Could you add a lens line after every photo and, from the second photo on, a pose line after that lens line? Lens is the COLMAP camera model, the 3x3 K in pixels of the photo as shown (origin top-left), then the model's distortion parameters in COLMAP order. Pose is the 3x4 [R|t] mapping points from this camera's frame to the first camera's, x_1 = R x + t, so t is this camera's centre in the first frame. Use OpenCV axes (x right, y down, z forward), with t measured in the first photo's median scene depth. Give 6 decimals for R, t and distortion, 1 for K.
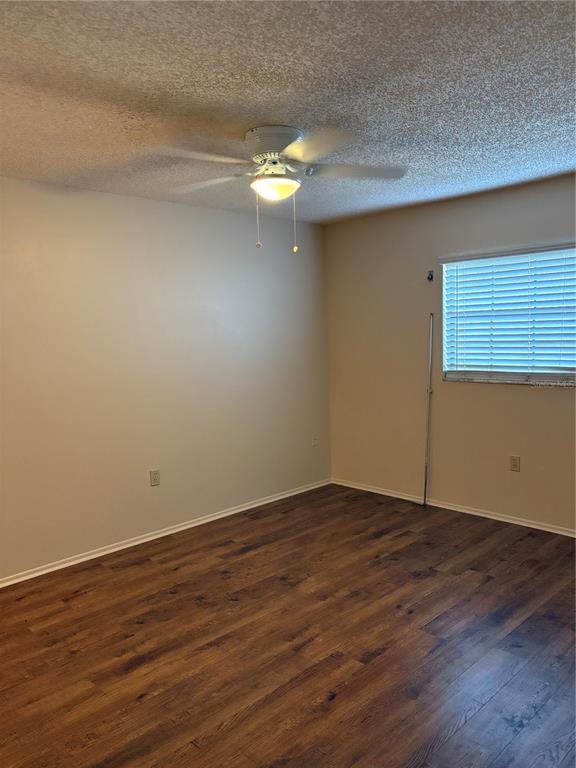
lens RADIAL K [[580.7, 0, 284.9], [0, 580.7, 383.8], [0, 0, 1]] dist [0.037735, -0.039159]
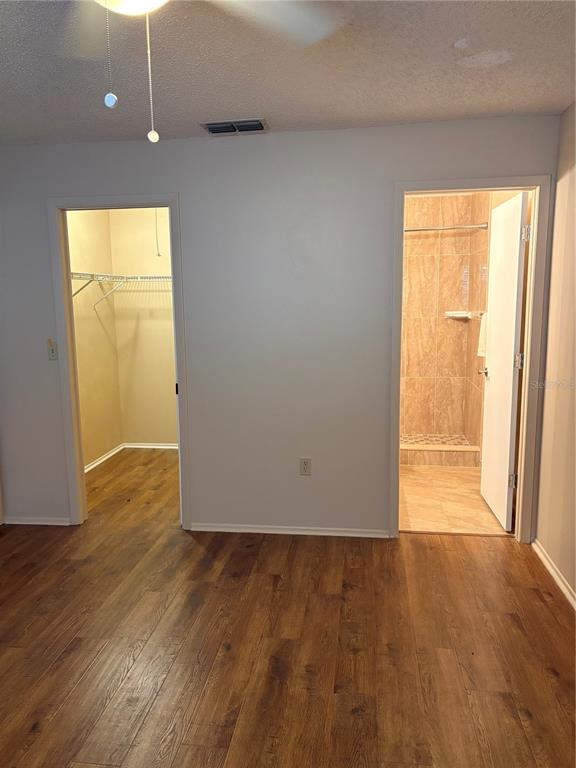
lens RADIAL K [[580.7, 0, 290.0], [0, 580.7, 382.9], [0, 0, 1]] dist [0.037735, -0.039159]
pose [[-0.783445, 0.130647, -0.607573, 0.215448], [-0.020952, 0.971544, 0.235930, -0.155830], [0.621108, 0.197569, -0.758414, 1.575163]]
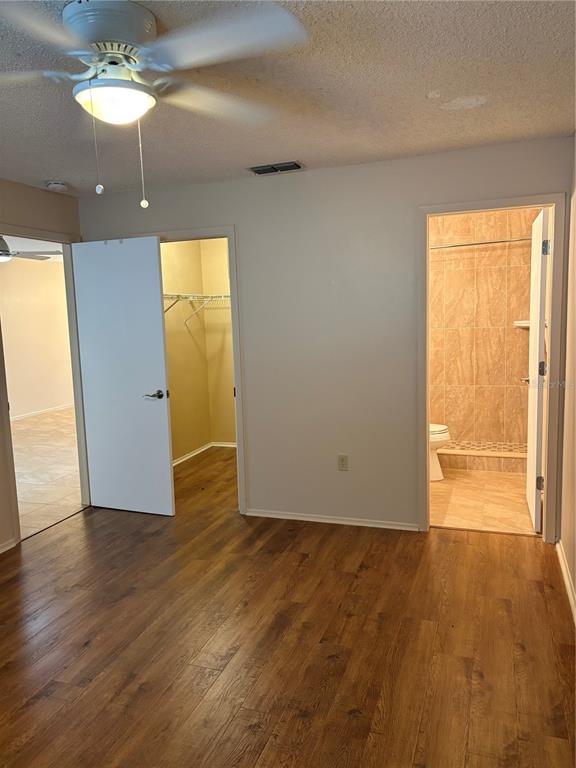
lens RADIAL K [[580.7, 0, 294.1], [0, 580.7, 385.2], [0, 0, 1]] dist [0.037735, -0.039159]
pose [[-0.892470, 0.115231, -0.436142, 0.140452], [0.017721, 0.975034, 0.221346, -0.181893], [0.450759, 0.189816, -0.872231, 1.833057]]
